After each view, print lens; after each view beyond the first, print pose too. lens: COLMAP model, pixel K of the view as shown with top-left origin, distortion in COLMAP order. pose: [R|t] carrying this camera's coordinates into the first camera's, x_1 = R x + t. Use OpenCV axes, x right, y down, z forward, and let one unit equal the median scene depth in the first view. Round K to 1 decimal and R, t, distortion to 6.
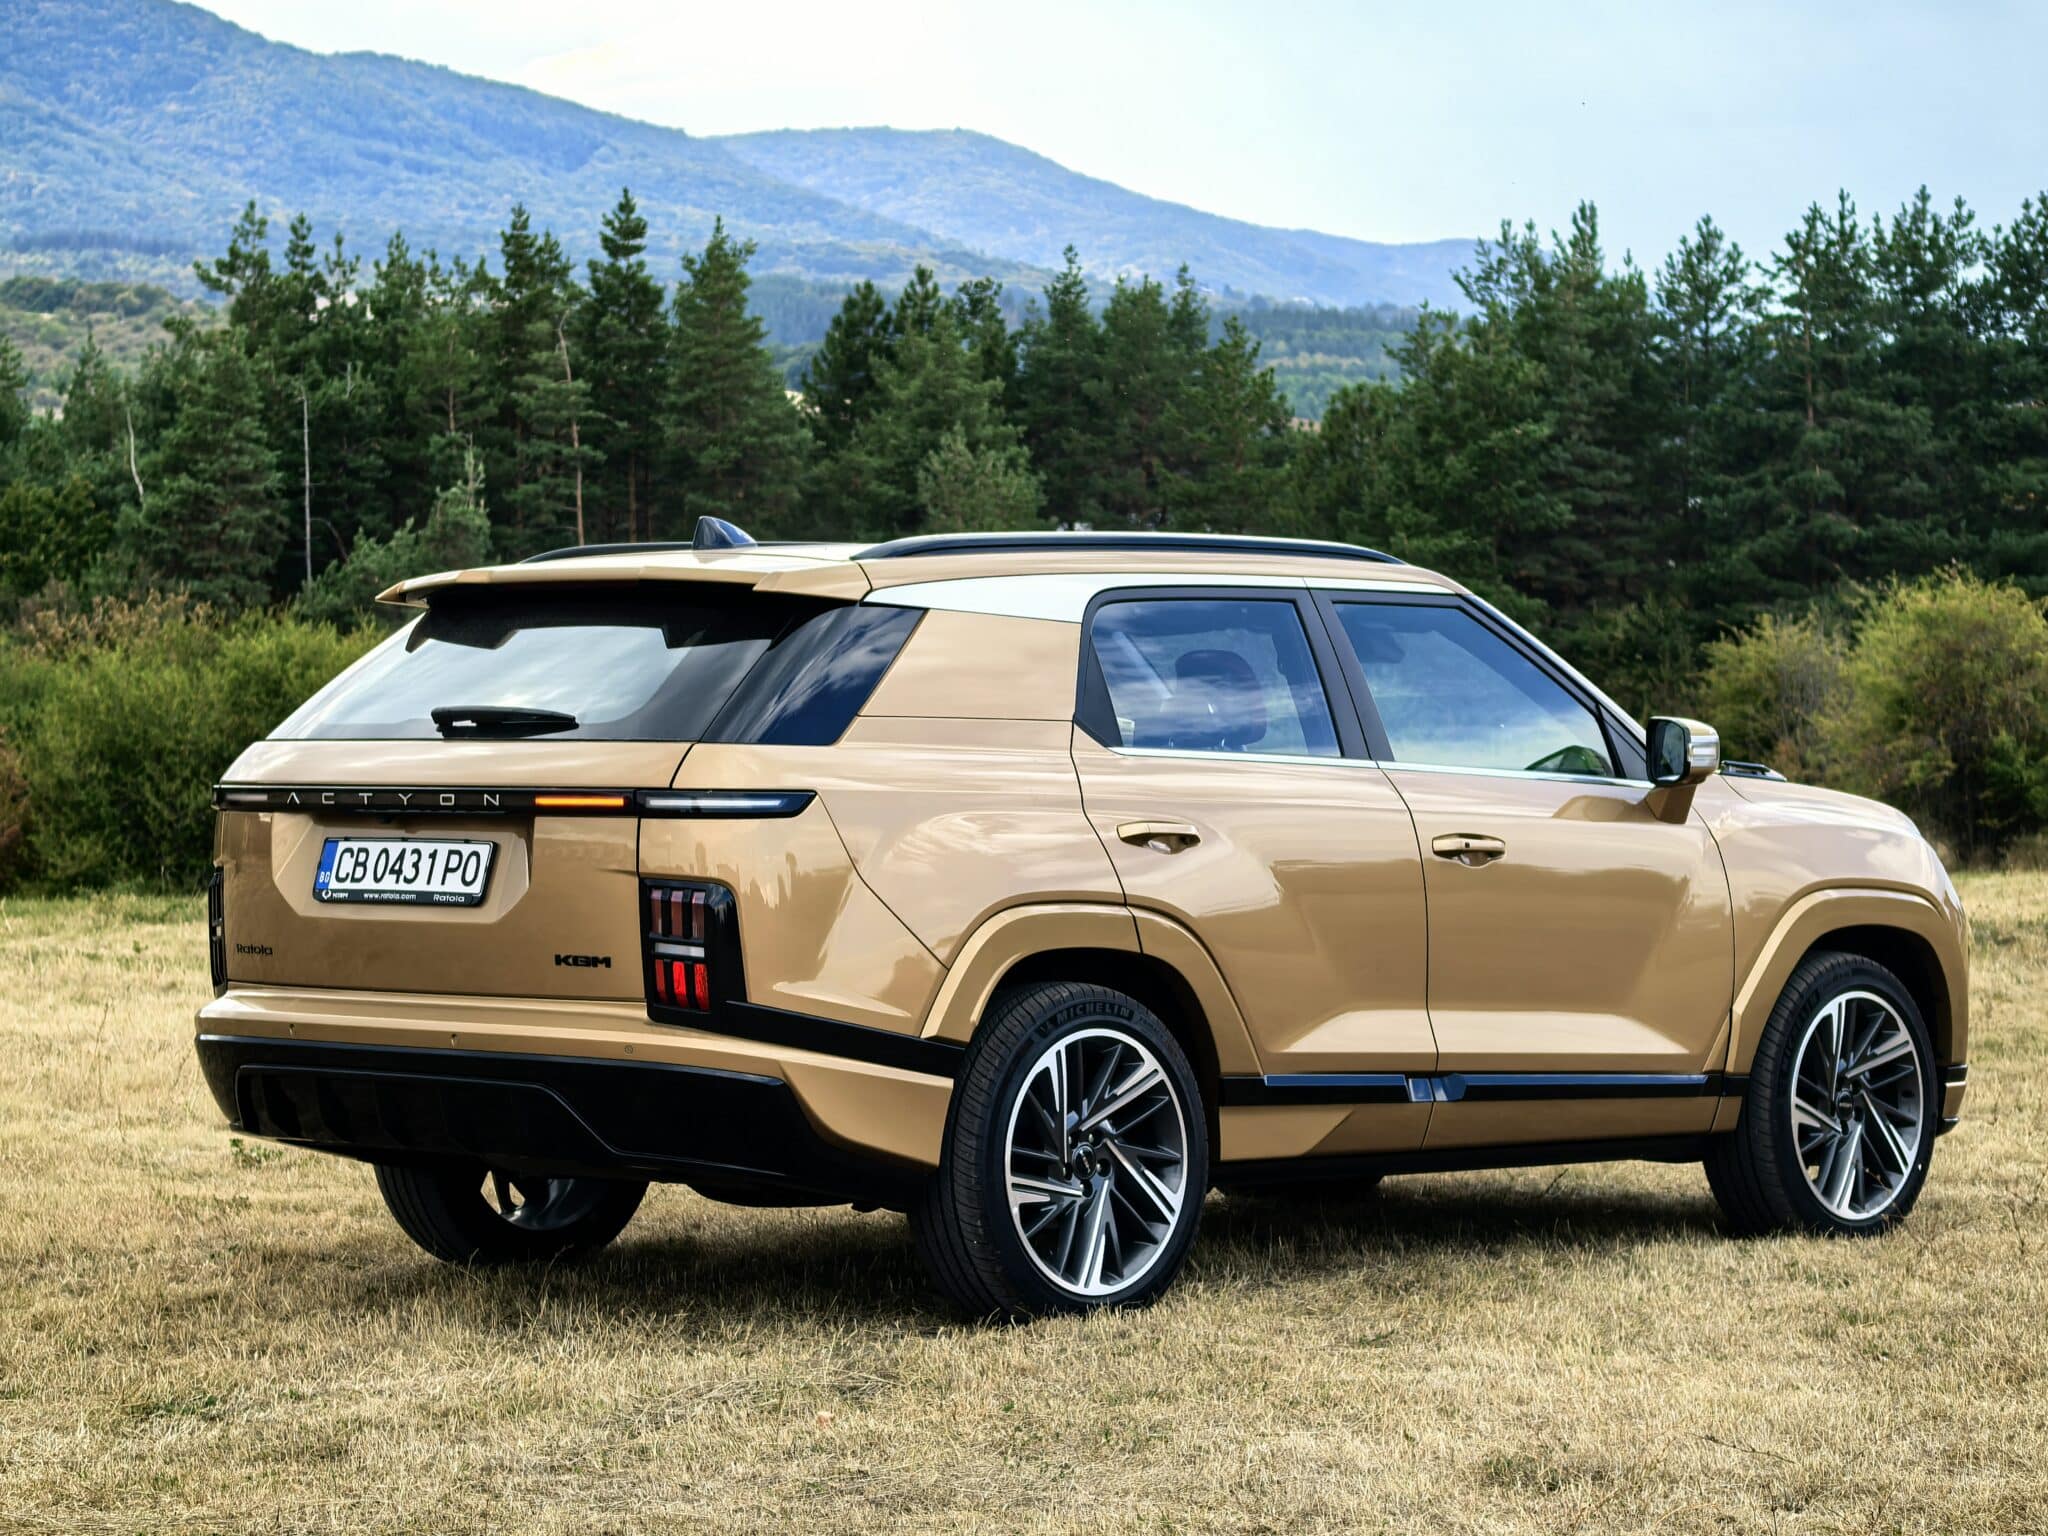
lens RADIAL K [[5811.2, 0, 1023.4], [0, 5811.2, 769.1], [0, 0, 1]] dist [0.033455, 0.000000]
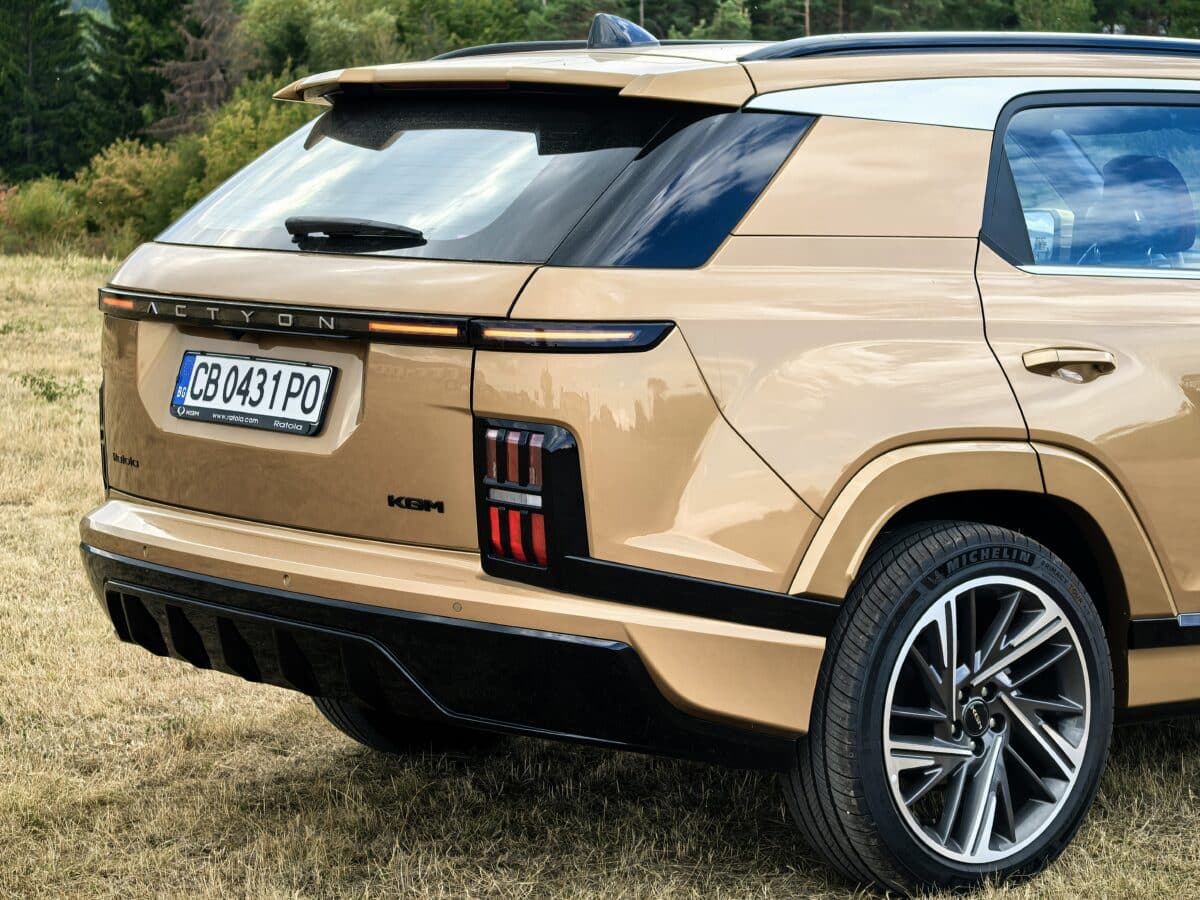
lens RADIAL K [[3405.0, 0, 553.8], [0, 3405.0, 514.4], [0, 0, 1]] dist [0.033455, 0.000000]
pose [[0.988315, 0.027527, -0.149920, 0.024763], [-0.012298, 0.994752, 0.101578, -0.019183], [0.151929, -0.098547, 0.983466, 0.461449]]
